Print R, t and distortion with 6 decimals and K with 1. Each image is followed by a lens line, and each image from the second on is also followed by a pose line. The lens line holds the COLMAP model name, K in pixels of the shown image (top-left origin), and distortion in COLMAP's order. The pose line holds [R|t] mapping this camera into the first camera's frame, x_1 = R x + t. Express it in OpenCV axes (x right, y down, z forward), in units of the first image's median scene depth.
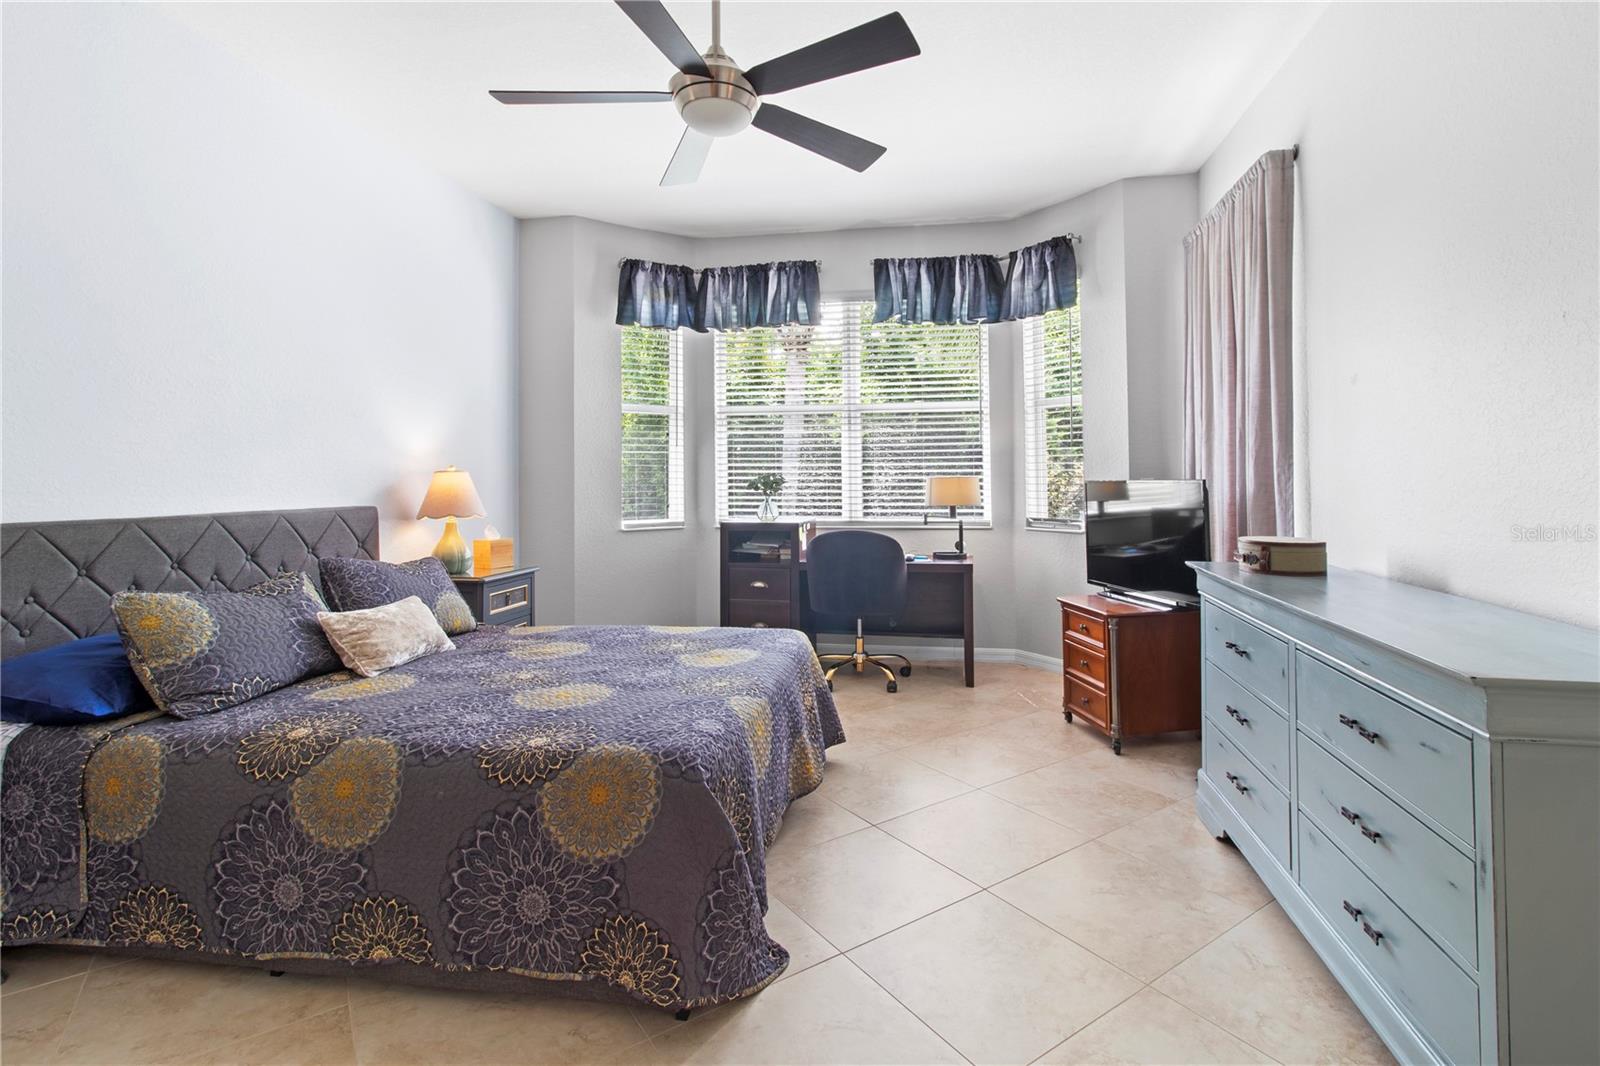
lens RADIAL K [[785.6, 0, 804.6], [0, 785.6, 452.9], [0, 0, 1]] dist [-0.001941, -0.000864]
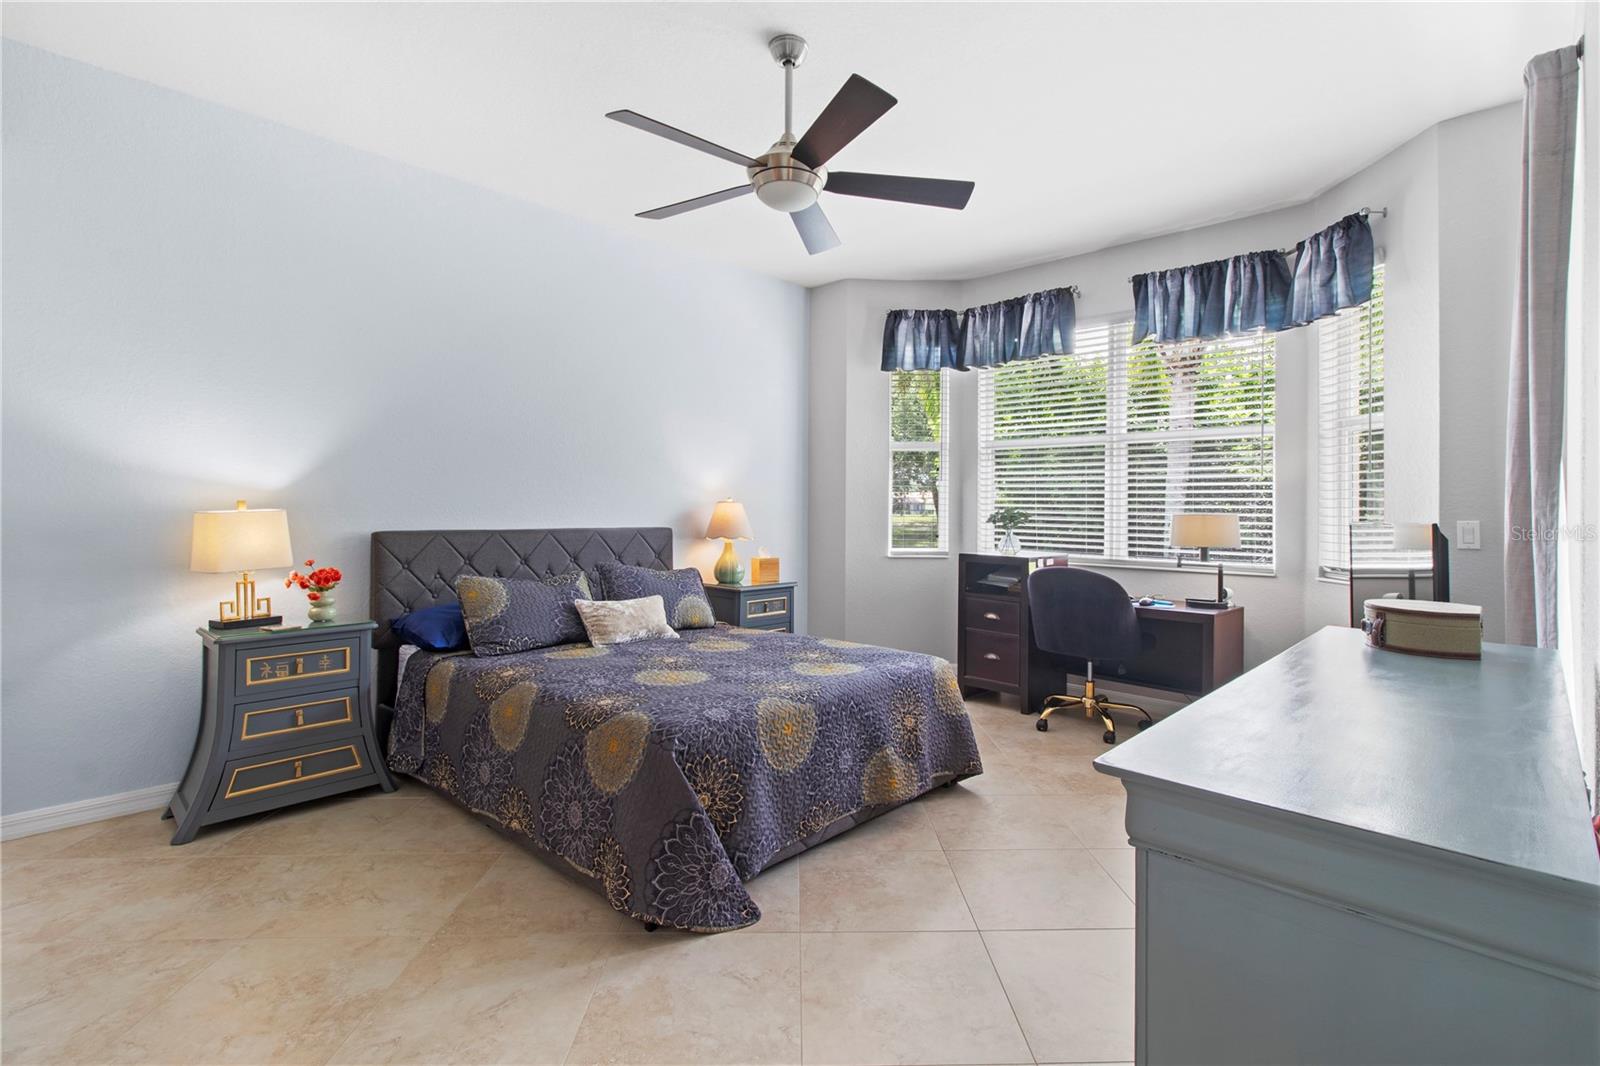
lens RADIAL K [[762.6, 0, 806.3], [0, 762.6, 499.5], [0, 0, 1]] dist [-0.000536, -0.000912]
pose [[0.830730, 0.008319, -0.556613, 0.288694], [0.001922, 0.999840, 0.017812, -0.001796], [0.556672, -0.015867, 0.830581, 0.045865]]
